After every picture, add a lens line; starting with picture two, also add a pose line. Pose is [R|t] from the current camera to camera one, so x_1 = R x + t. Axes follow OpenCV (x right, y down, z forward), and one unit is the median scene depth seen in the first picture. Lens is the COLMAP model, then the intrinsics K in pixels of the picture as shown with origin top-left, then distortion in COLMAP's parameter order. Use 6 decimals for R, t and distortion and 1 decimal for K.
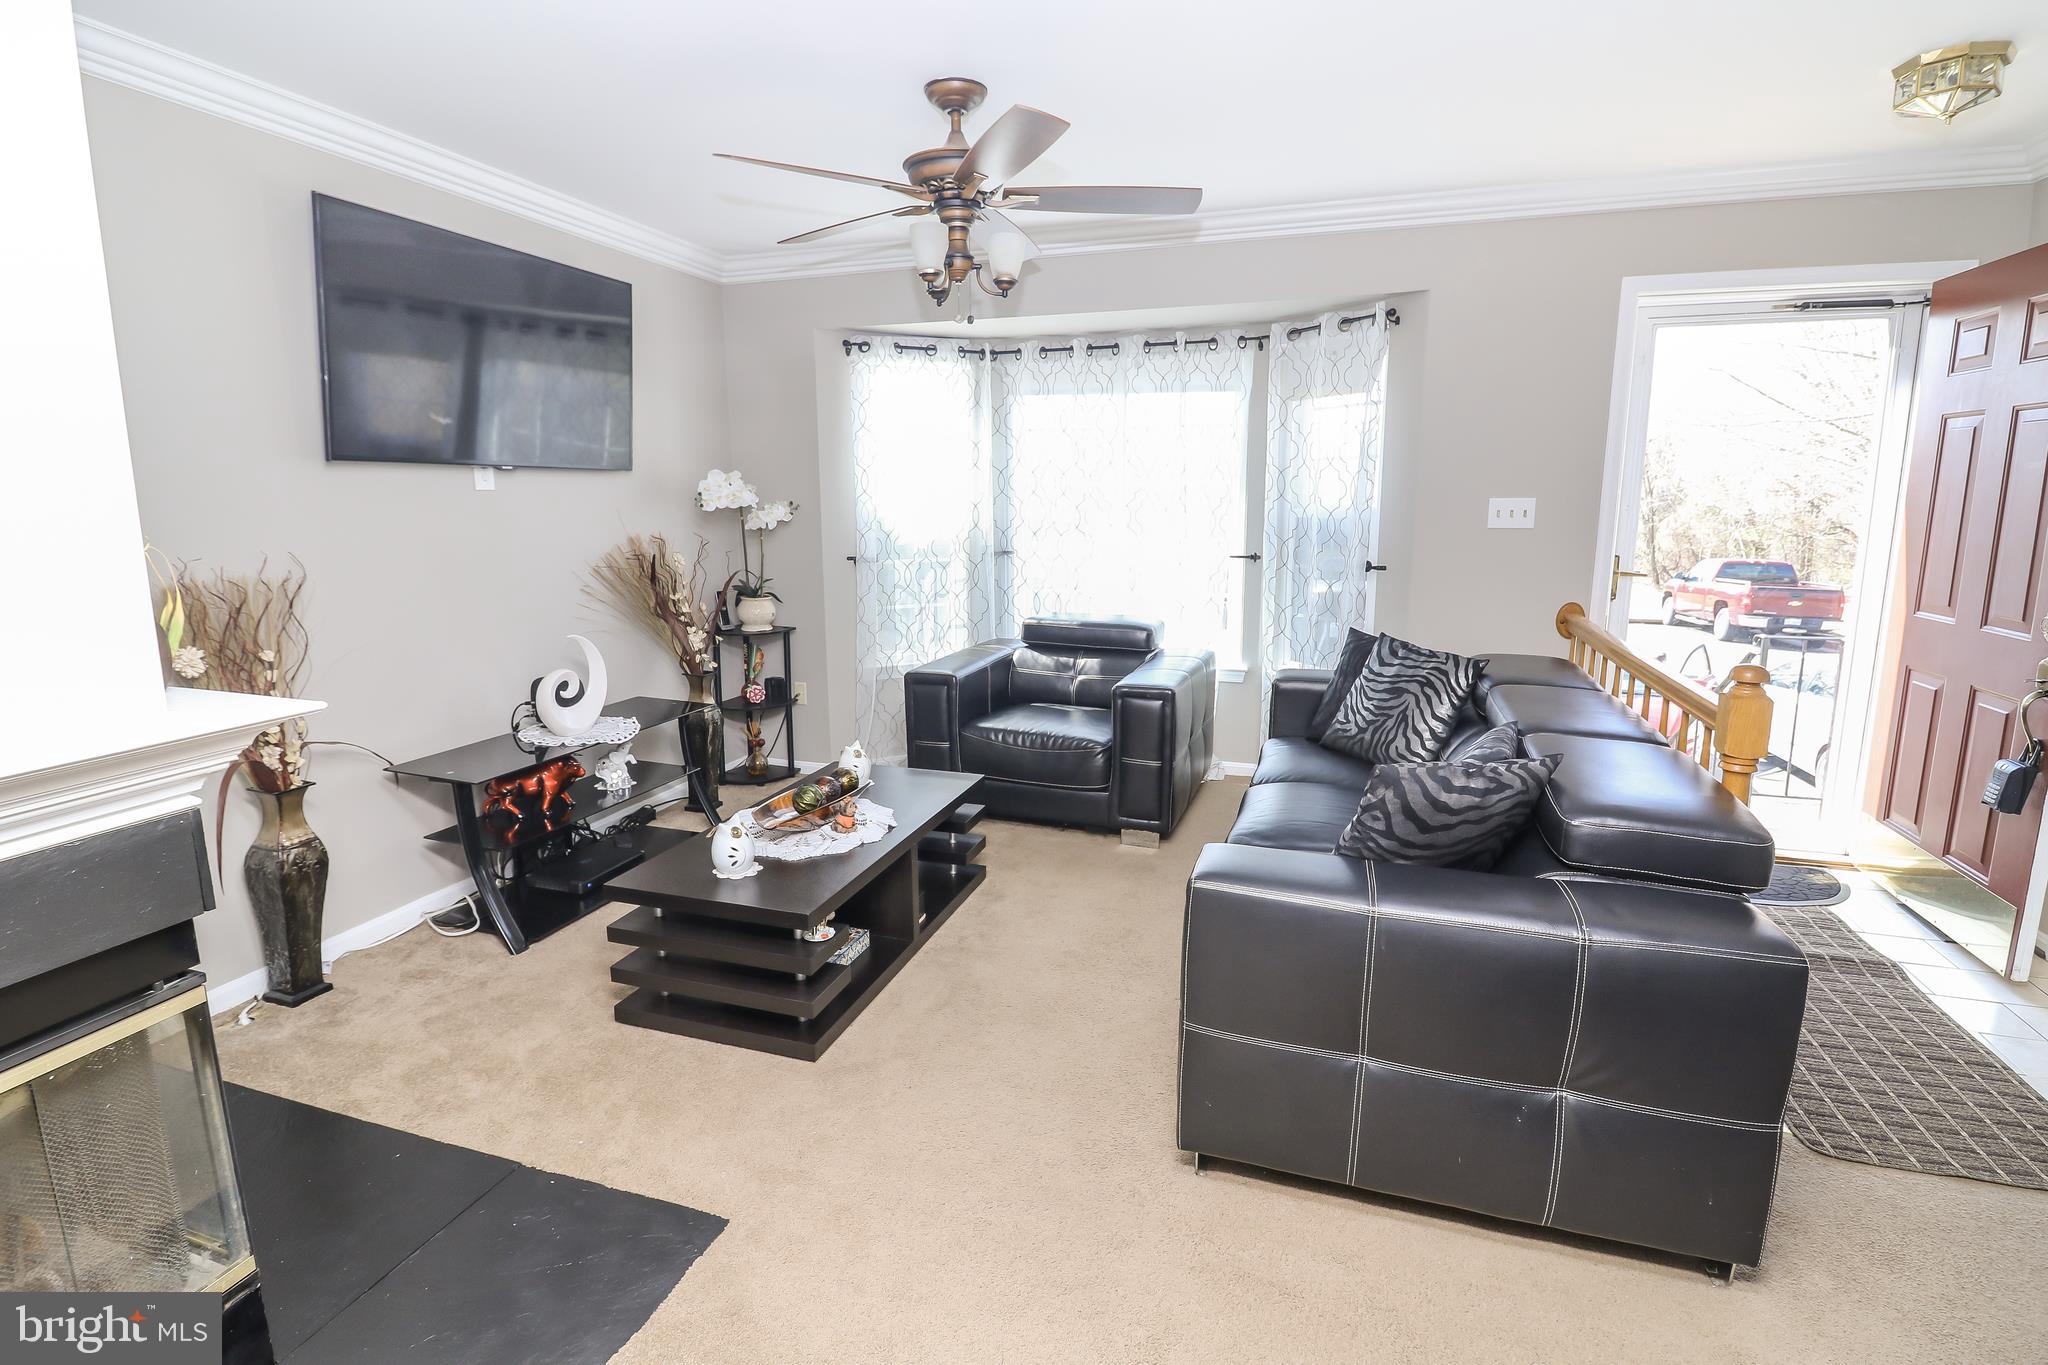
lens RADIAL K [[970.9, 0, 1024.5], [0, 970.9, 661.8], [0, 0, 1]] dist [0.001606, -0.015651]
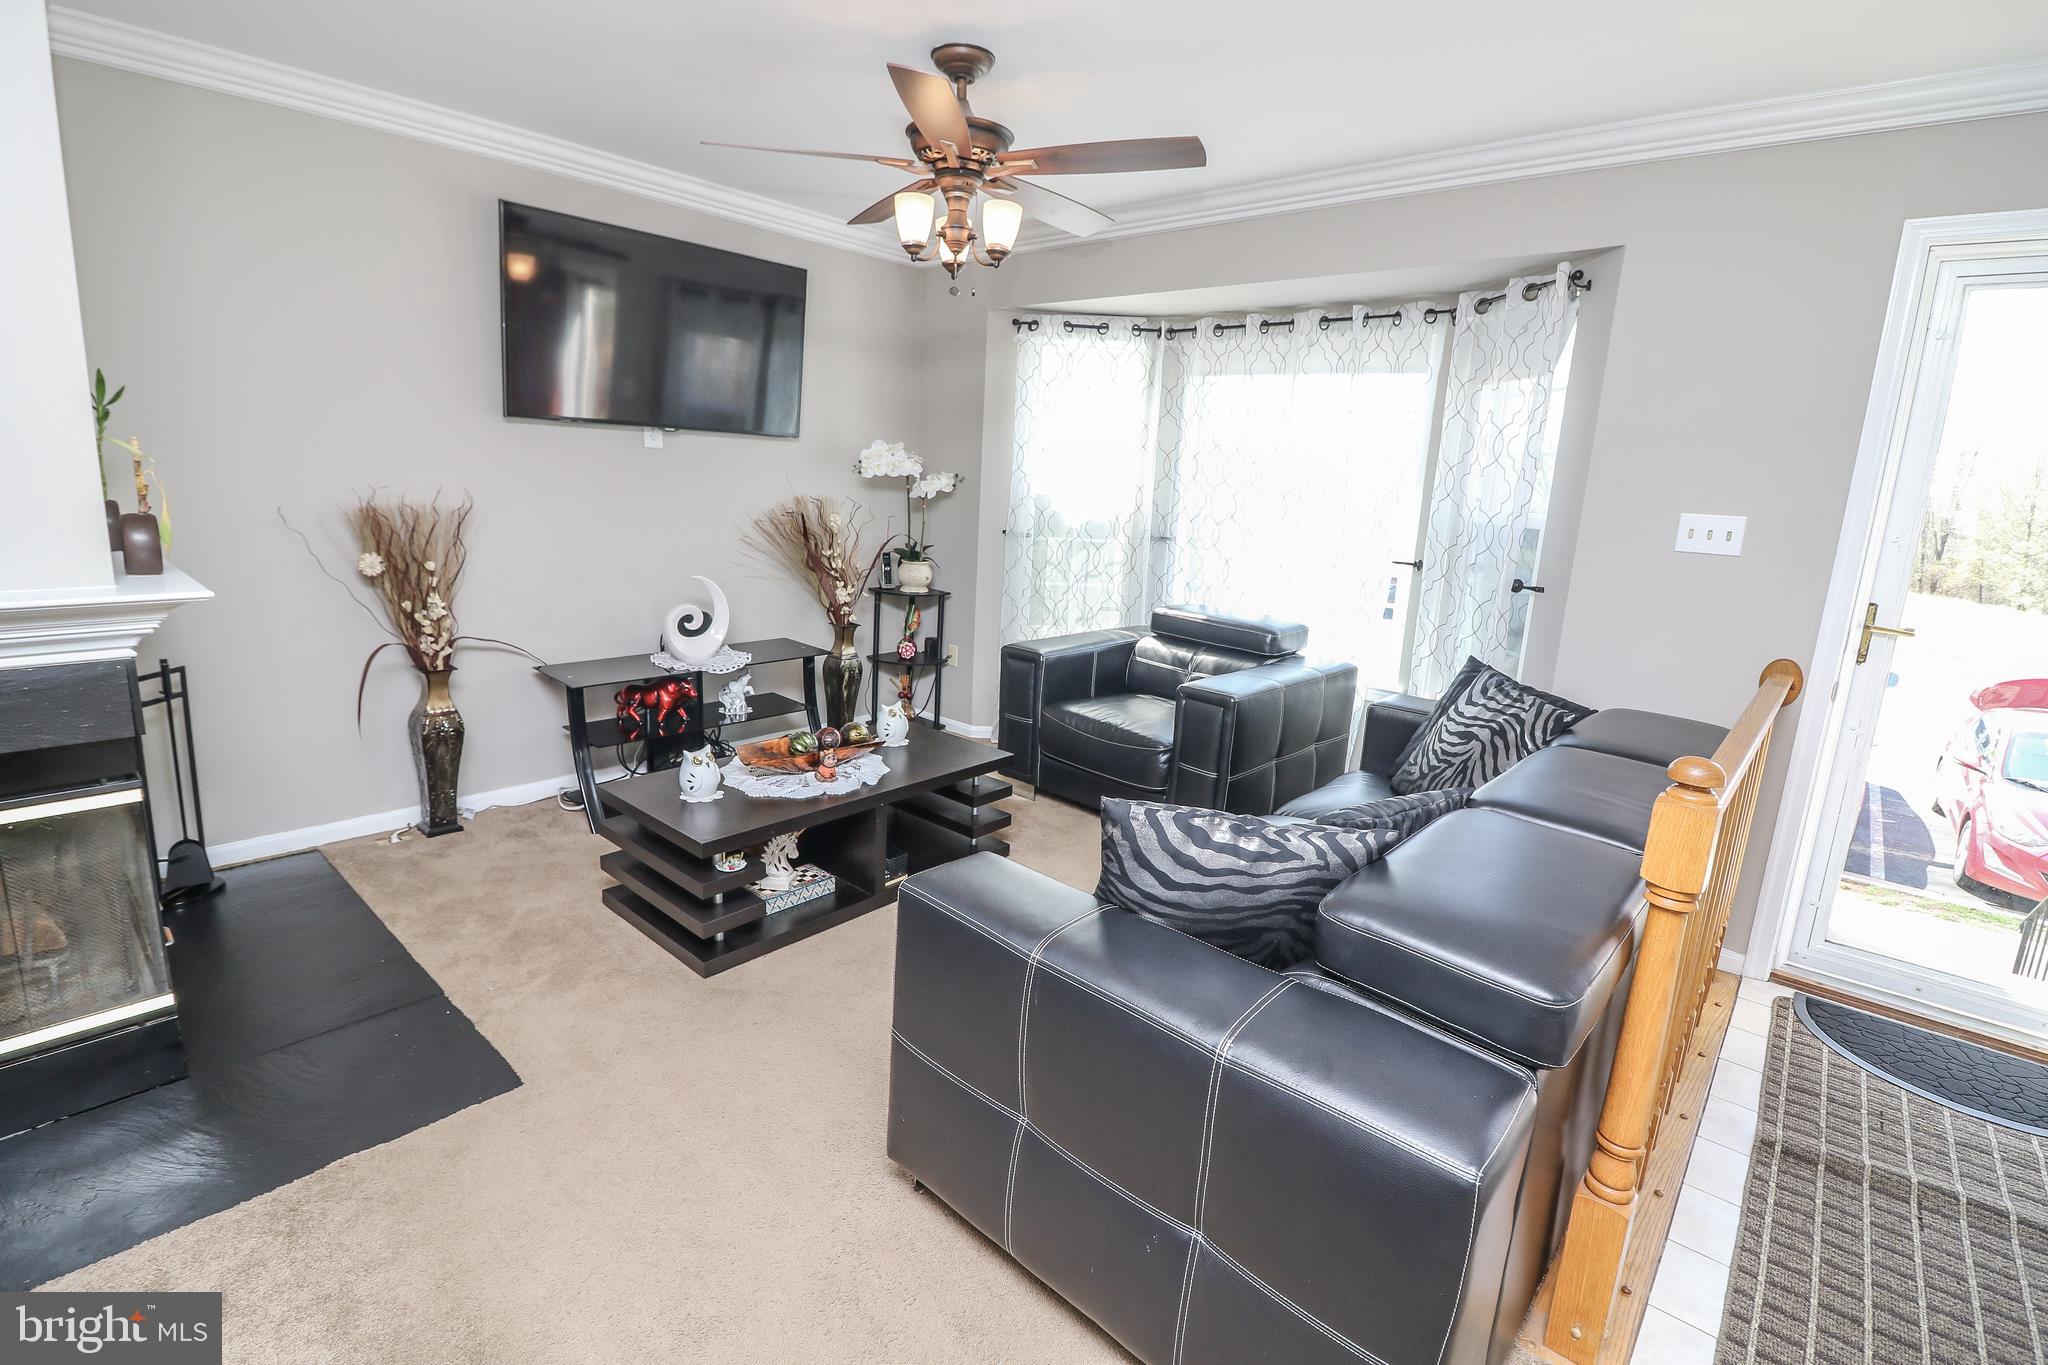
lens RADIAL K [[942.6, 0, 1018.8], [0, 942.6, 663.0], [0, 0, 1]] dist [0.001264, -0.015303]
pose [[0.913468, 0.128801, -0.385987, 0.323707], [-0.120029, 0.991664, 0.046851, -0.022437], [0.388804, 0.003533, 0.921314, 0.107800]]
